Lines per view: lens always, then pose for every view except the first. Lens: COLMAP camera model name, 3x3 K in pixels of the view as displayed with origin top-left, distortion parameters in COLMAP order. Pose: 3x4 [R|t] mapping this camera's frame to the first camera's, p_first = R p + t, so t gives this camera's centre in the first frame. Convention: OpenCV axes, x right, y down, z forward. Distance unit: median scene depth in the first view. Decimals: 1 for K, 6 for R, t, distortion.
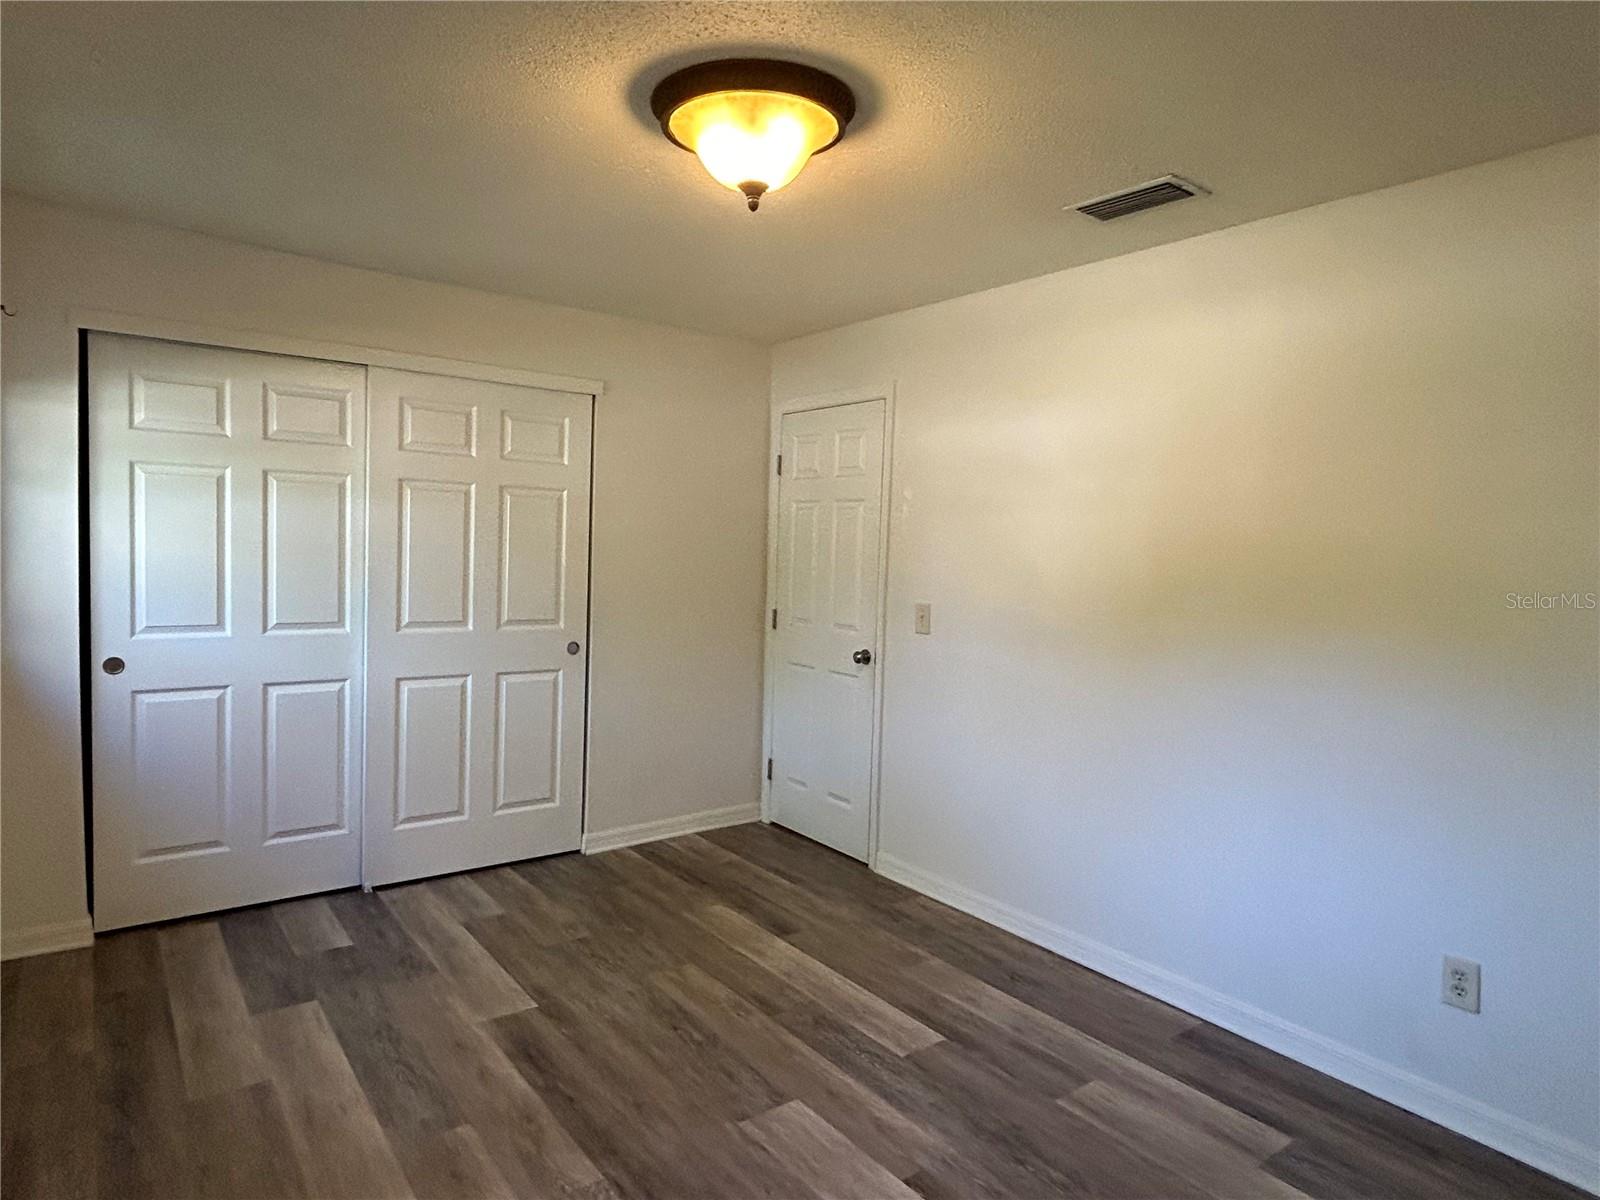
lens RADIAL K [[956.8, 0, 804.2], [0, 956.8, 599.2], [0, 0, 1]] dist [0.000549, 0.000853]
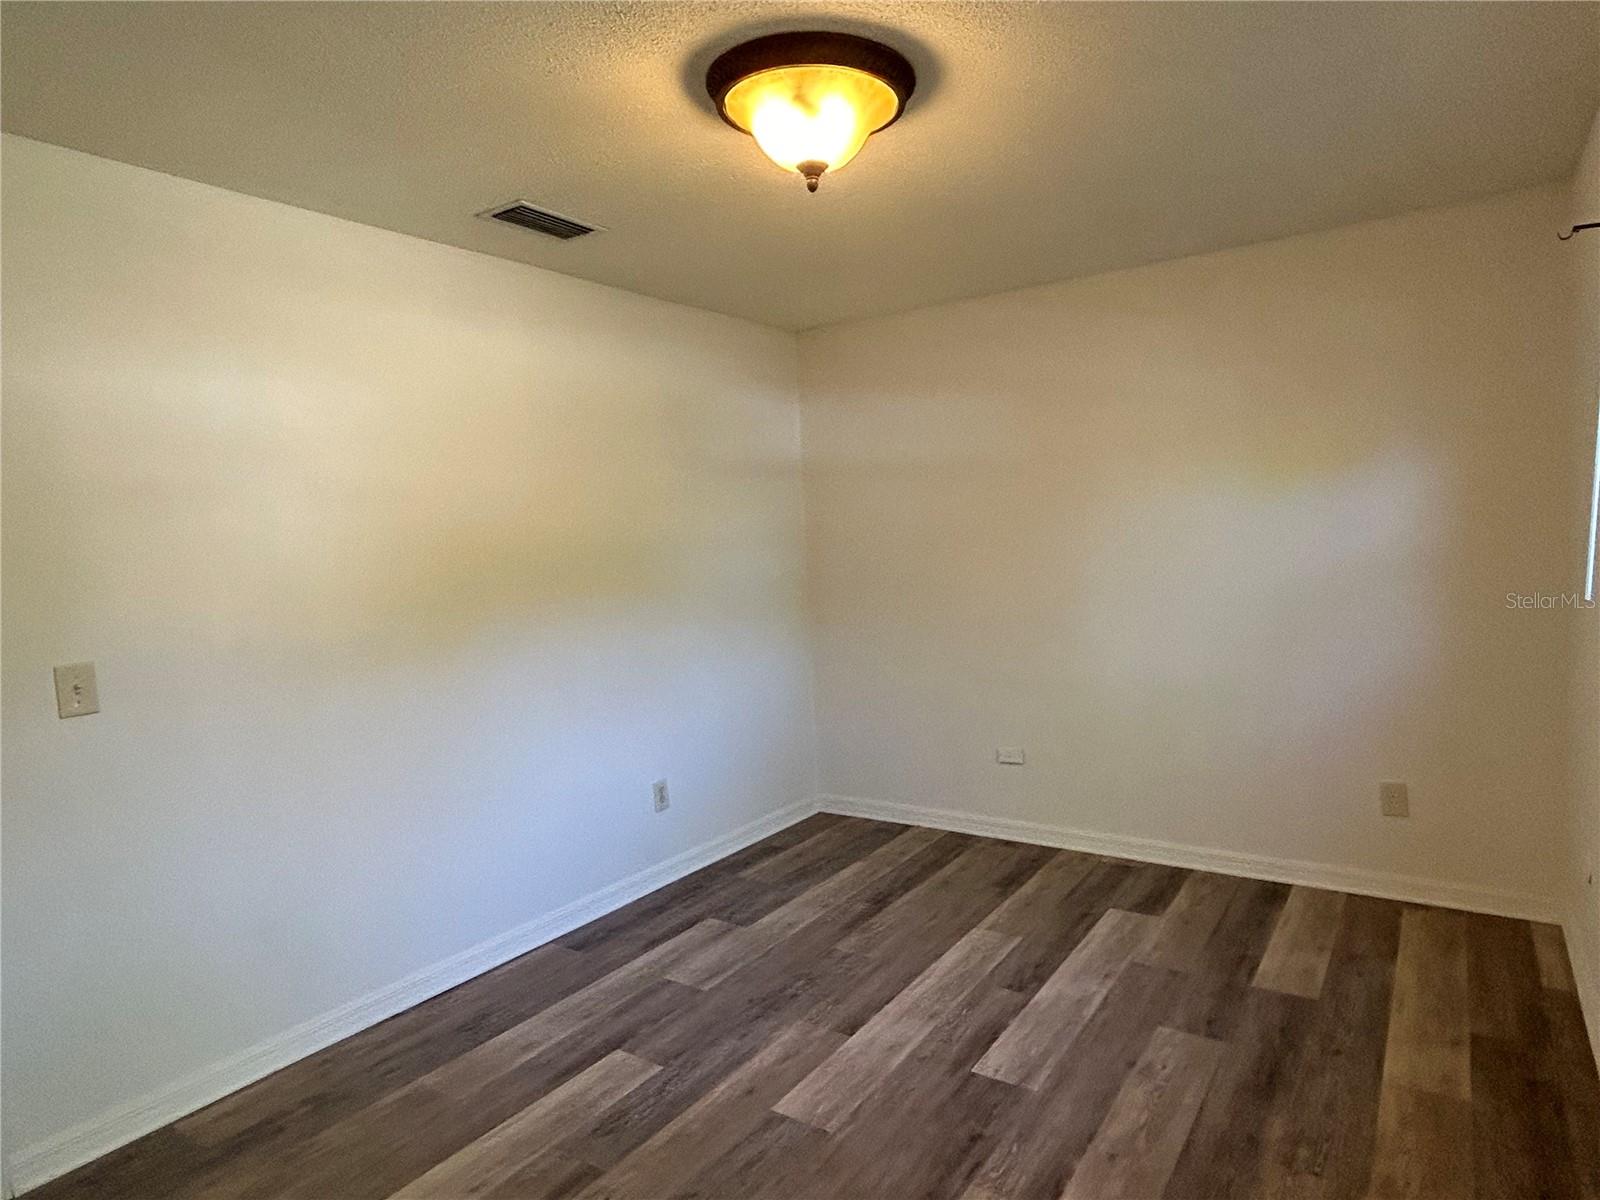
lens RADIAL K [[956.8, 0, 804.5], [0, 956.8, 598.4], [0, 0, 1]] dist [0.000549, 0.000853]
pose [[-0.316015, -0.084040, 0.945025, -0.821697], [0.092951, 0.988535, 0.118992, -0.092684], [-0.944190, 0.125444, -0.304581, 1.107016]]
